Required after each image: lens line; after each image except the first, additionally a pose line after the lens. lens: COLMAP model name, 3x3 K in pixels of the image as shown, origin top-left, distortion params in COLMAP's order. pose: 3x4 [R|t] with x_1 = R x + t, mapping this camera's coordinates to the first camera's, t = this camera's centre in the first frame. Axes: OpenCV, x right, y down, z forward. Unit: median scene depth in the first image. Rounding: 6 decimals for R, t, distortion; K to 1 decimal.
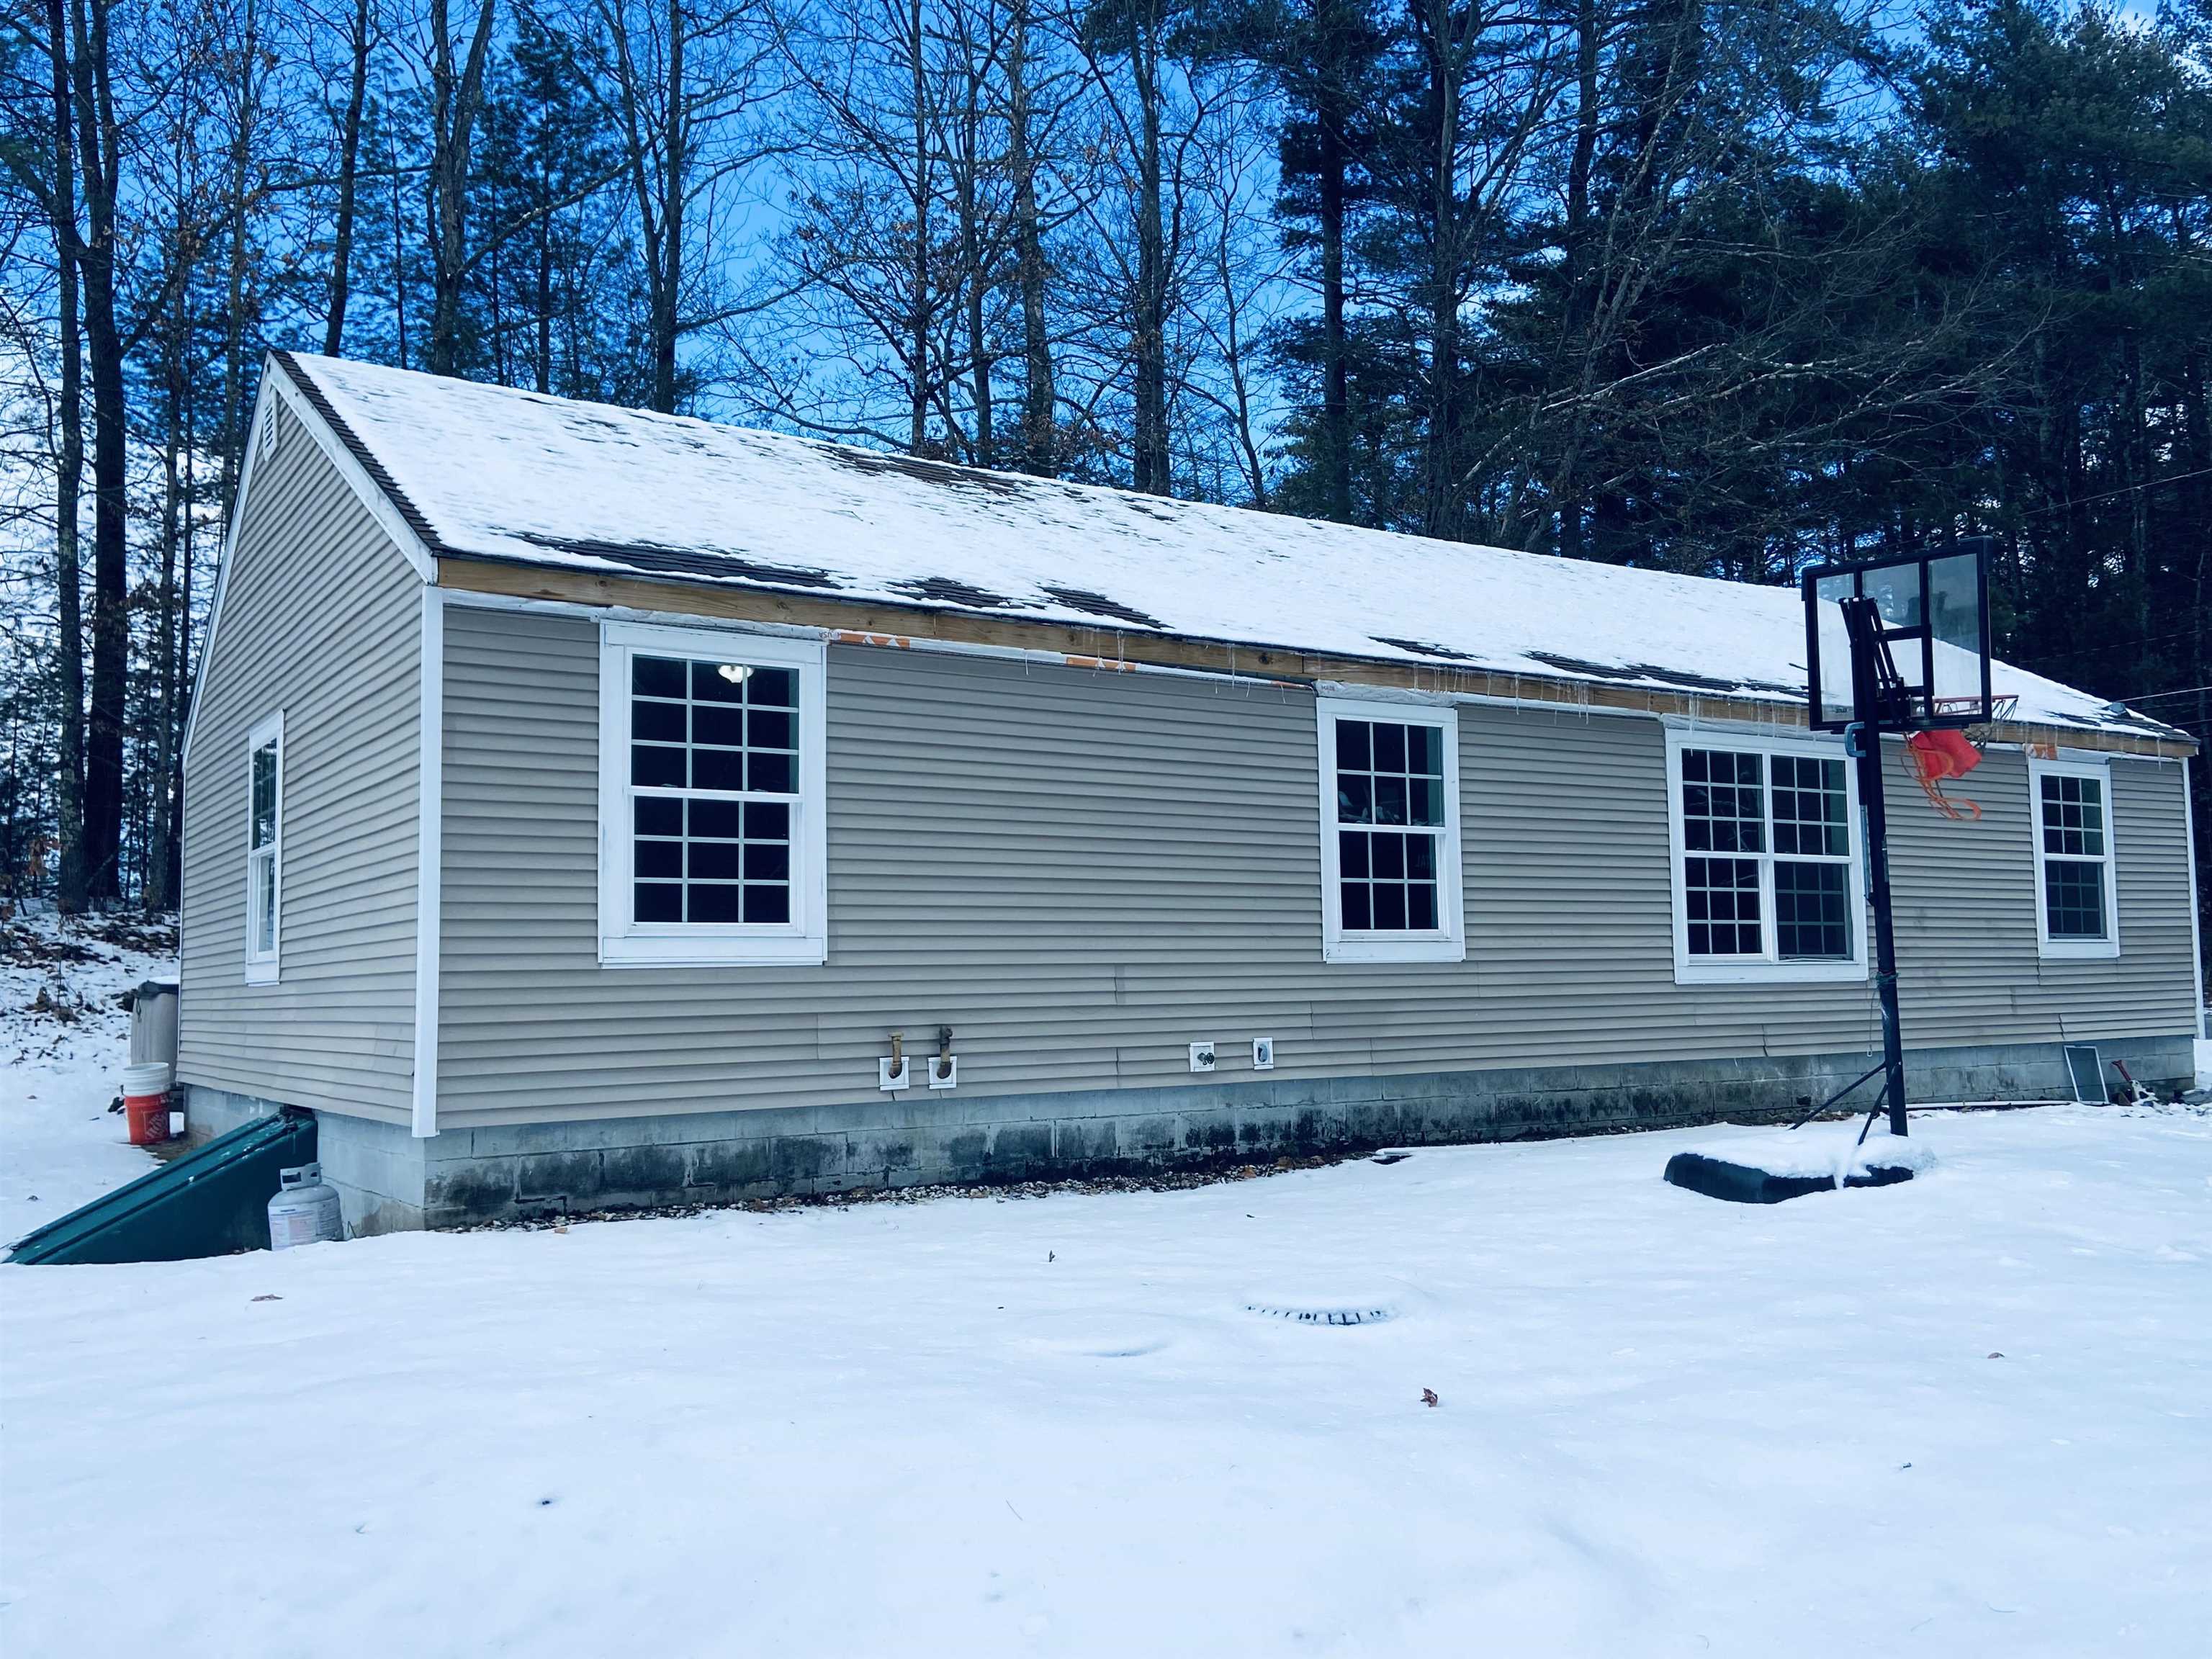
lens RADIAL K [[1854.0, 0, 1096.8], [0, 1854.0, 825.2], [0, 0, 1]] dist [0.084578, -0.099602]
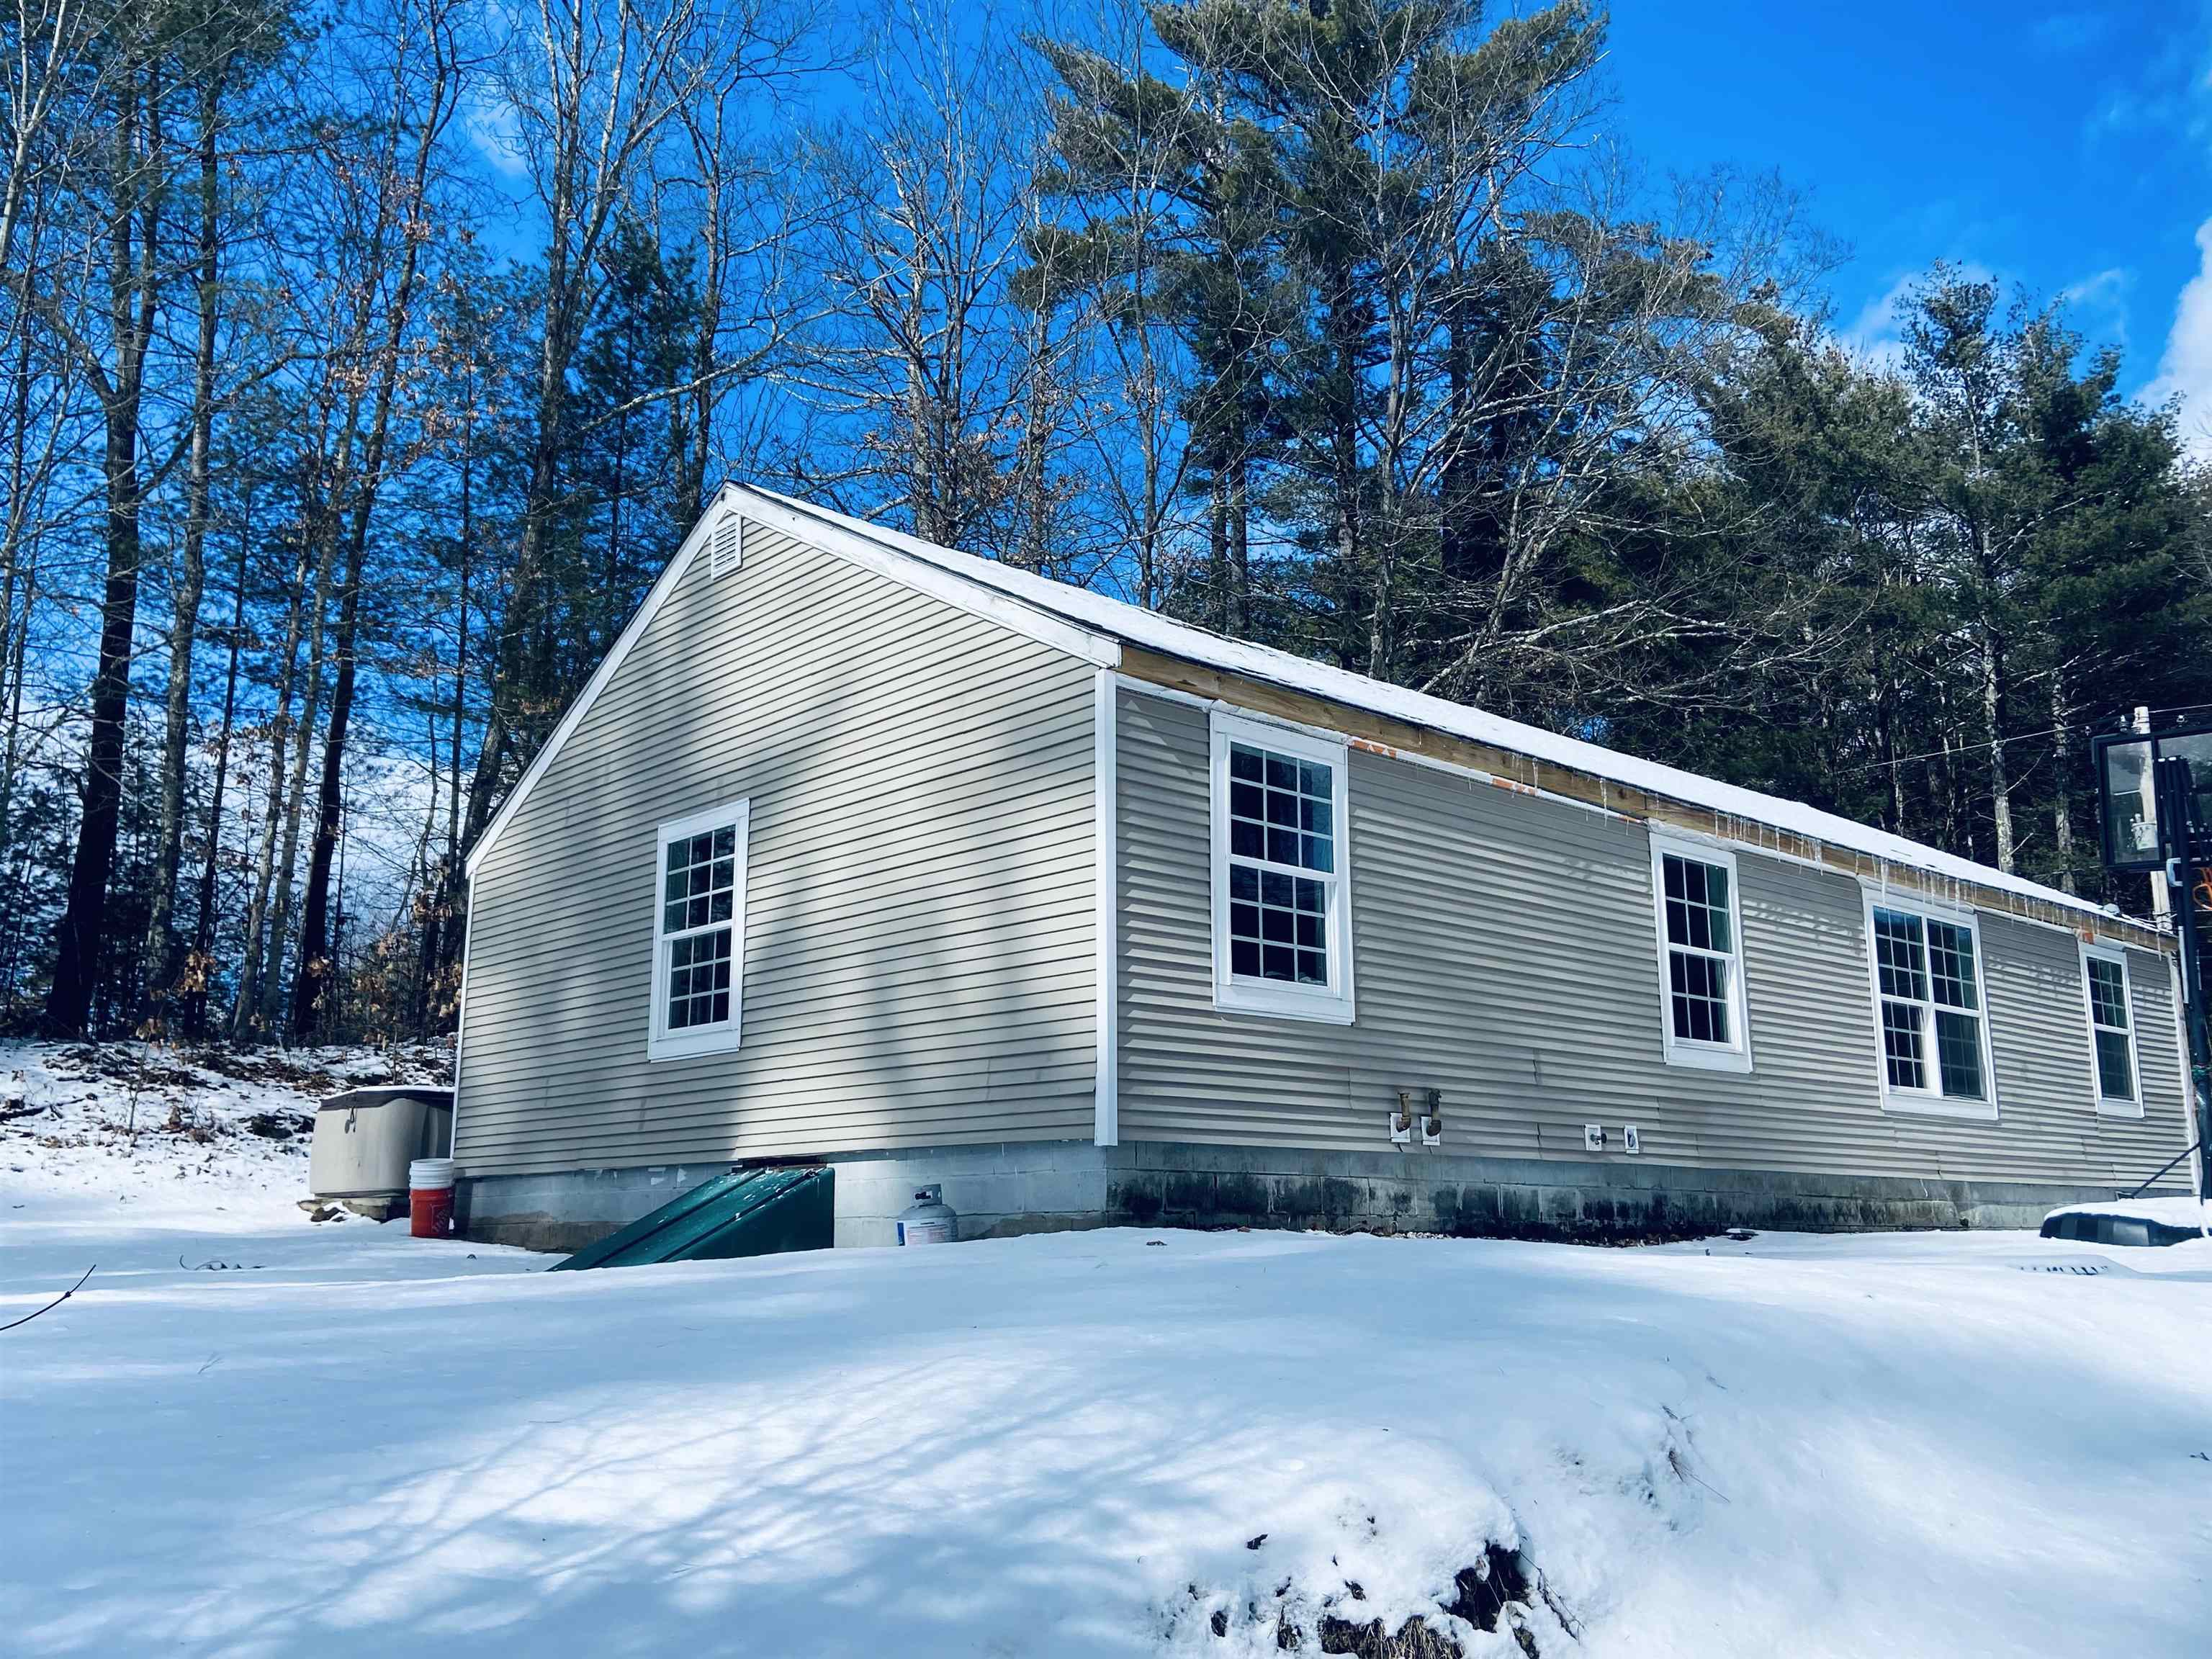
lens RADIAL K [[1854.0, 0, 1089.3], [0, 1854.0, 808.2], [0, 0, 1]] dist [0.084578, -0.099602]
pose [[0.987533, 0.051654, 0.148694, -0.427742], [-0.030660, 0.989653, -0.140164, 0.095921], [-0.154395, 0.133858, 0.978899, -0.090921]]
